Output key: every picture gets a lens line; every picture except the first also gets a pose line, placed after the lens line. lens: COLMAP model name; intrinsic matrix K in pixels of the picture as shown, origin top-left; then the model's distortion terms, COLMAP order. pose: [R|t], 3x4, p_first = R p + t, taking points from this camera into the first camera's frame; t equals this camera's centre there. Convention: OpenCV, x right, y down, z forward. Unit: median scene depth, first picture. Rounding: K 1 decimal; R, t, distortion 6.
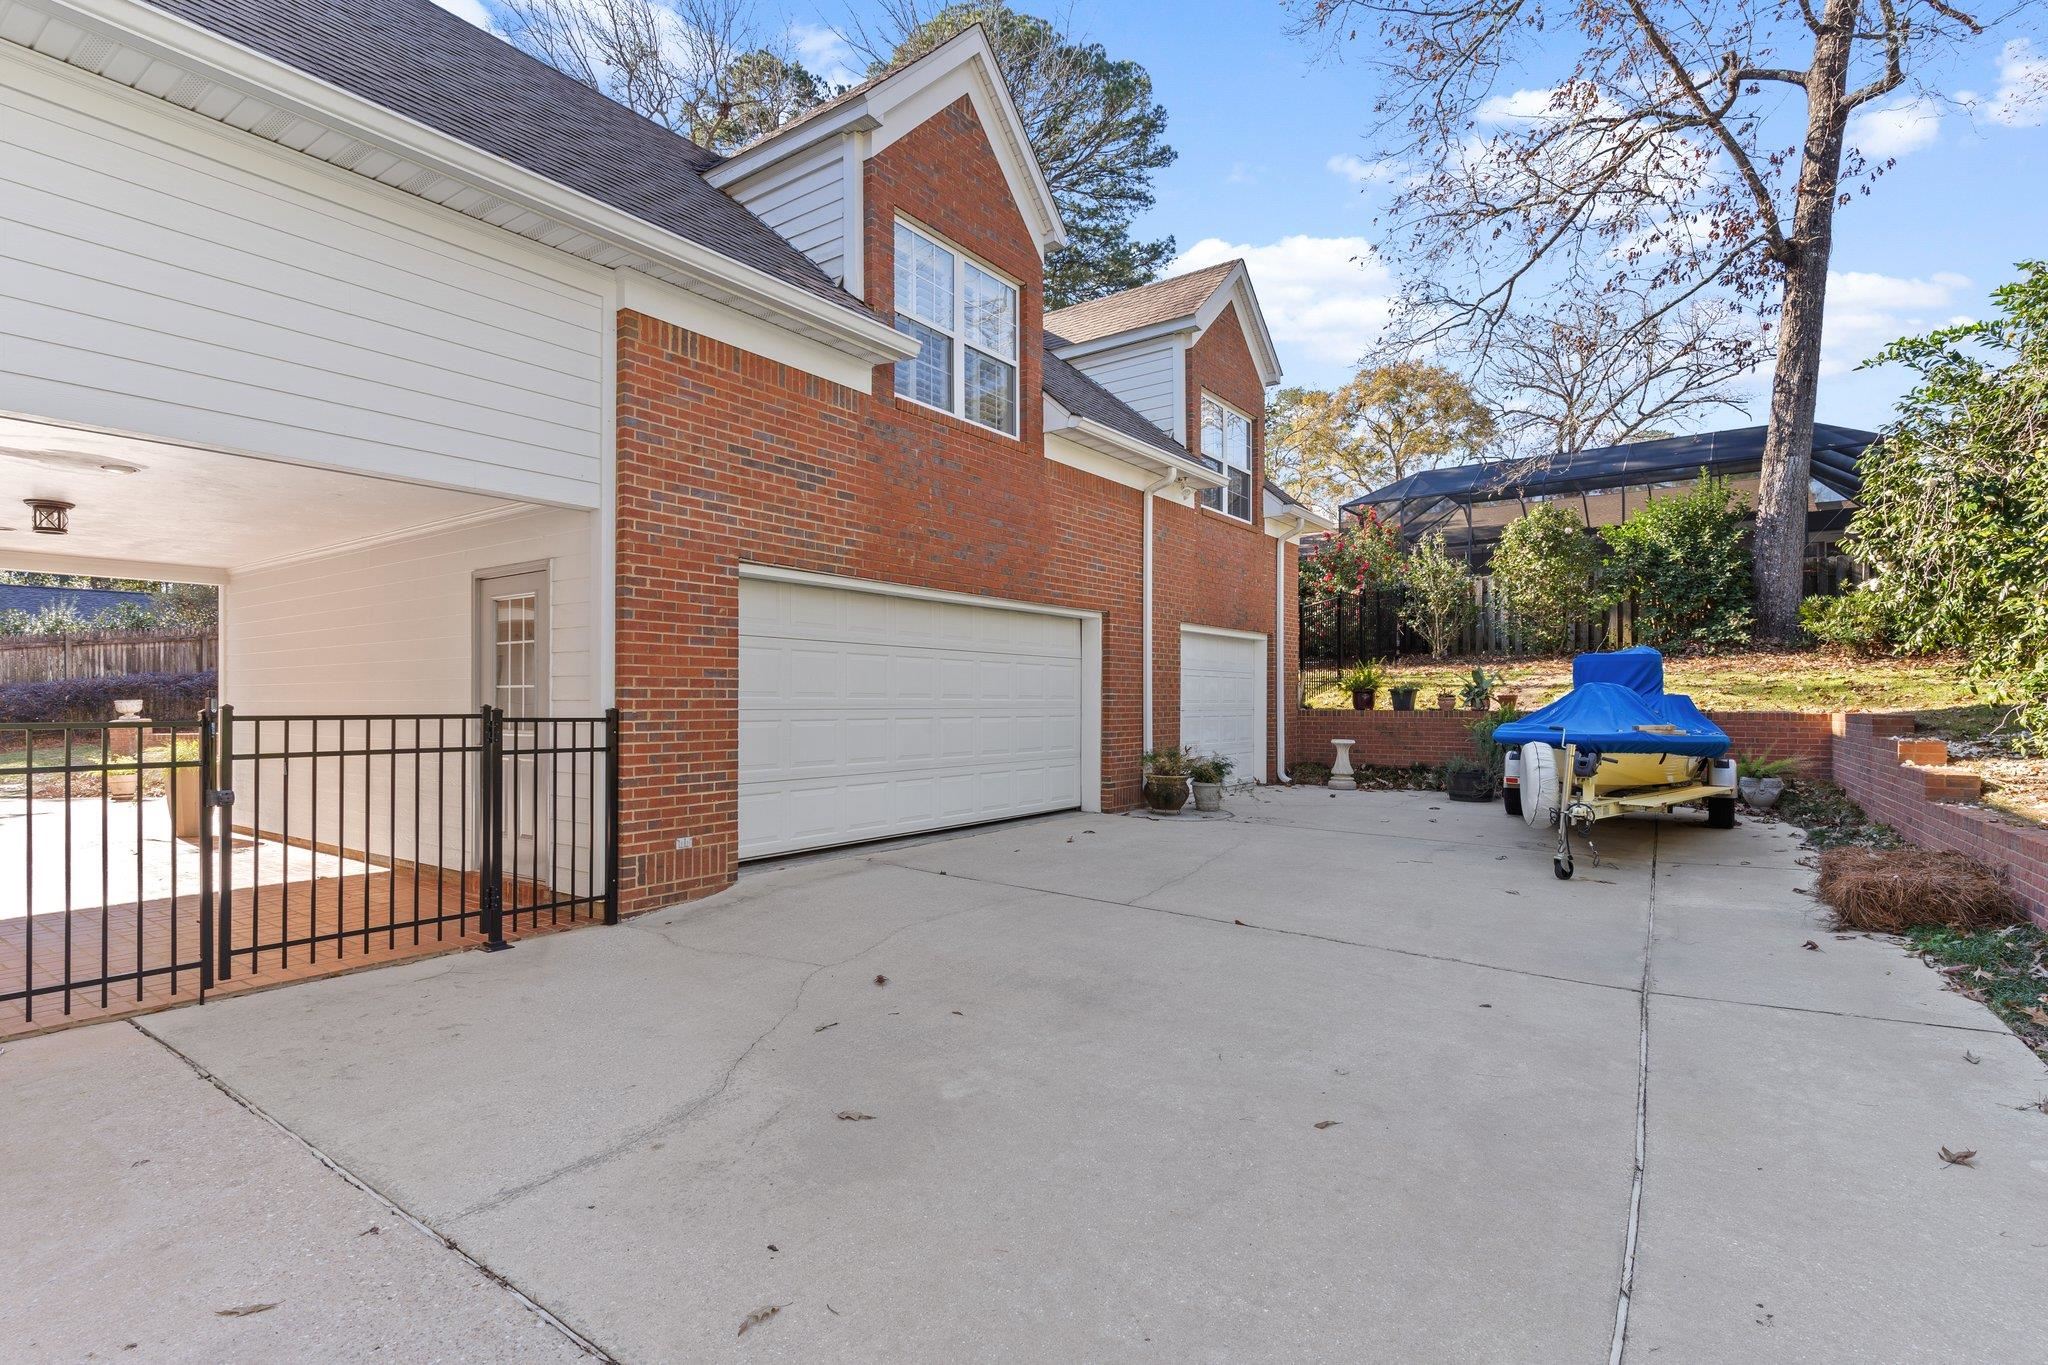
lens RADIAL K [[989.1, 0, 1023.7], [0, 989.1, 692.0], [0, 0, 1]] dist [0.005220, -0.000397]
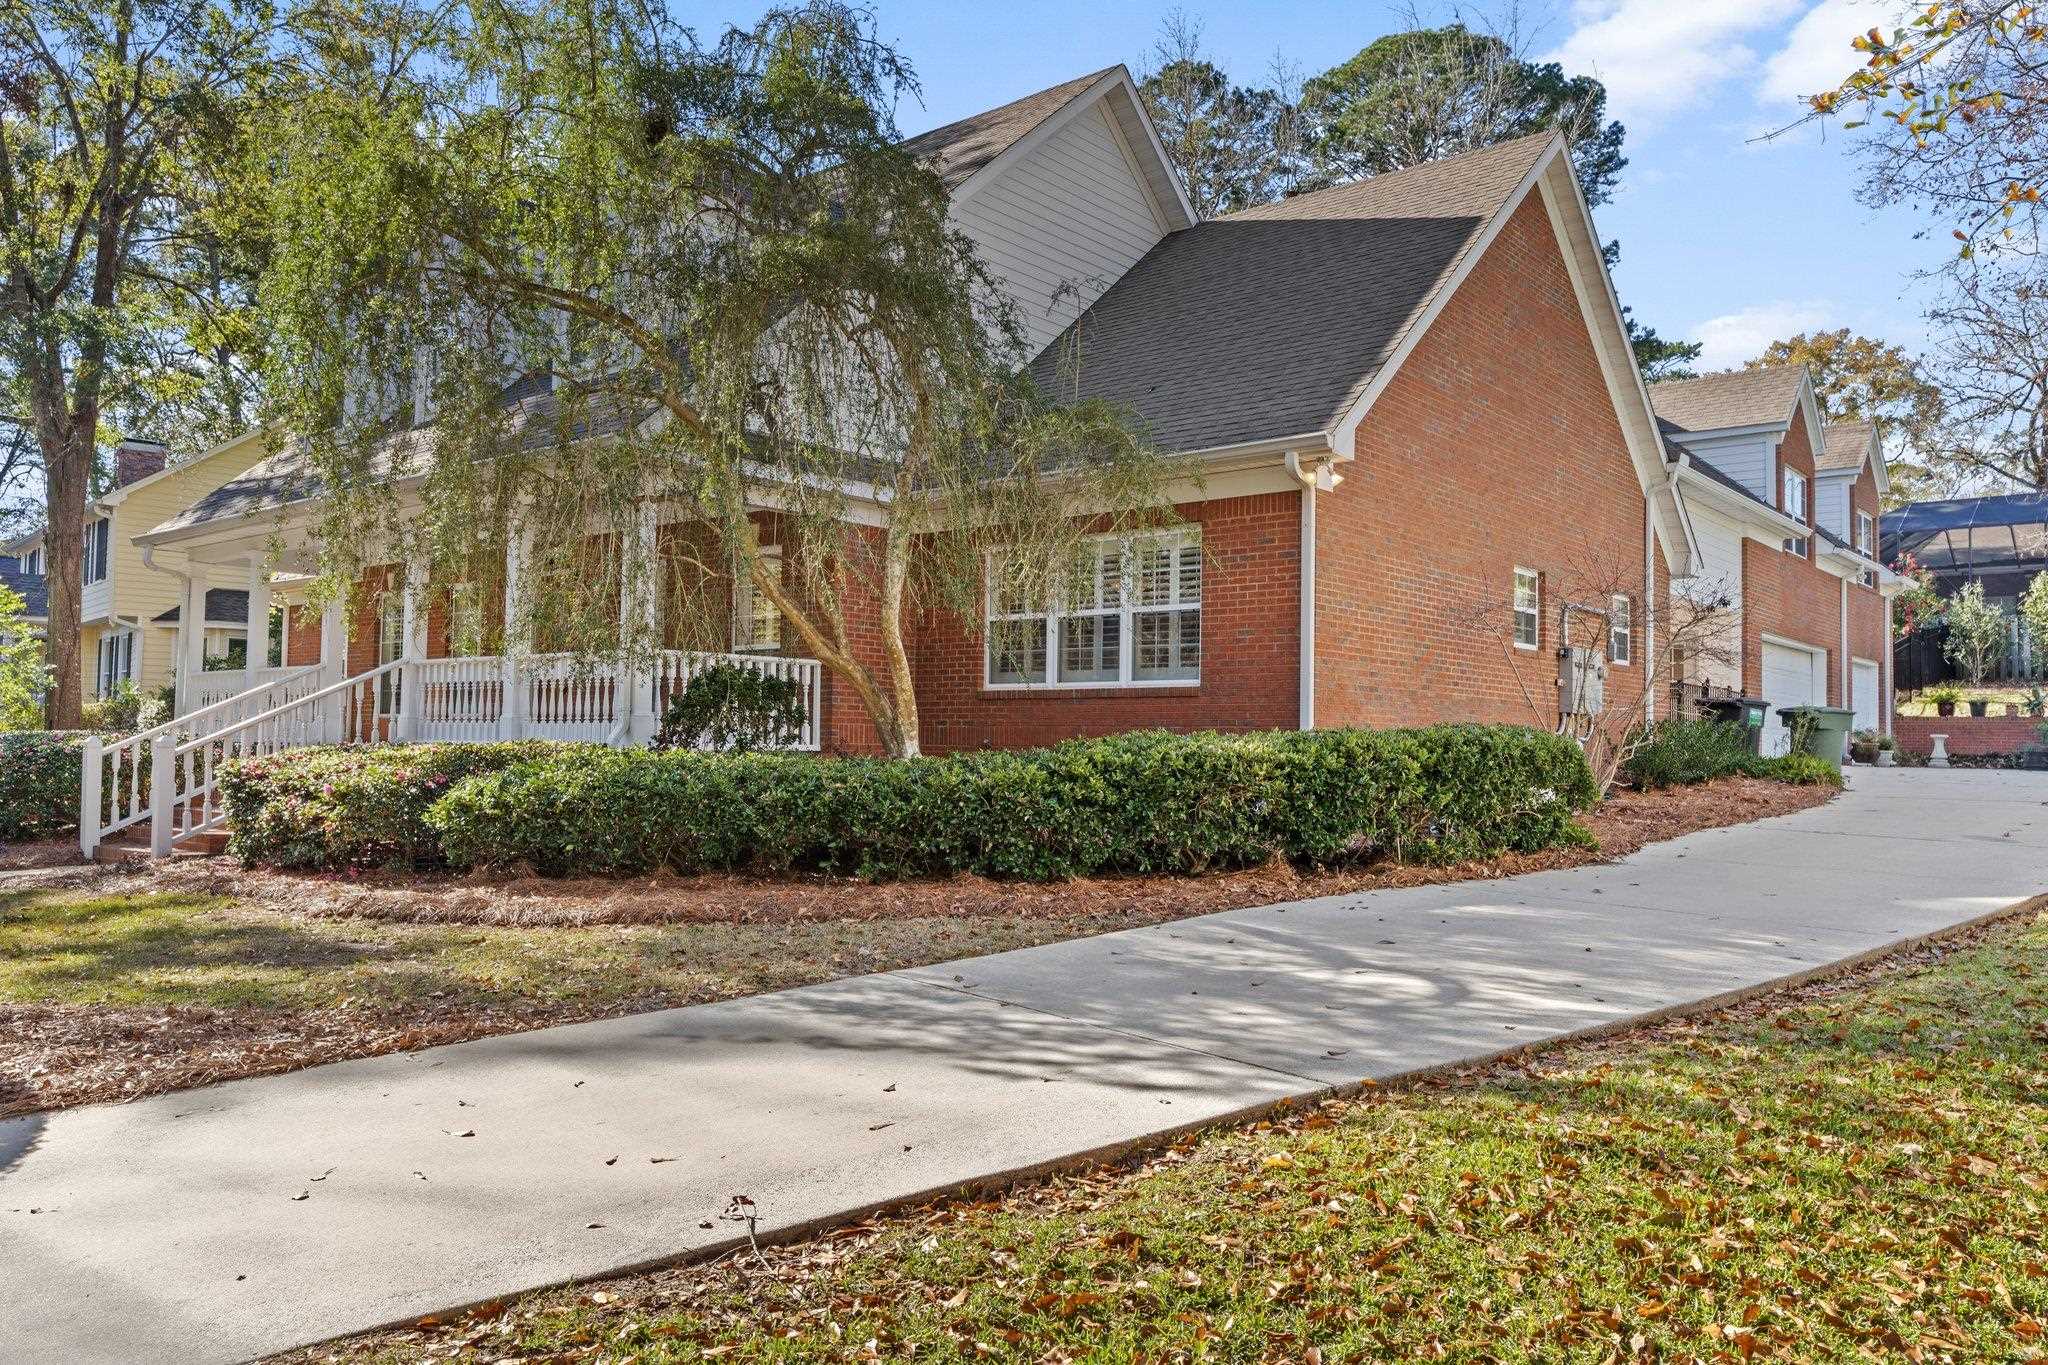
lens RADIAL K [[1495.6, 0, 1021.3], [0, 1495.6, 671.5], [0, 0, 1]] dist [-0.000861, 0.002982]
pose [[0.996679, 0.015462, -0.079952, -0.815208], [-0.018842, 0.998953, -0.041695, 0.068247], [0.079224, 0.043063, 0.995926, -1.257185]]
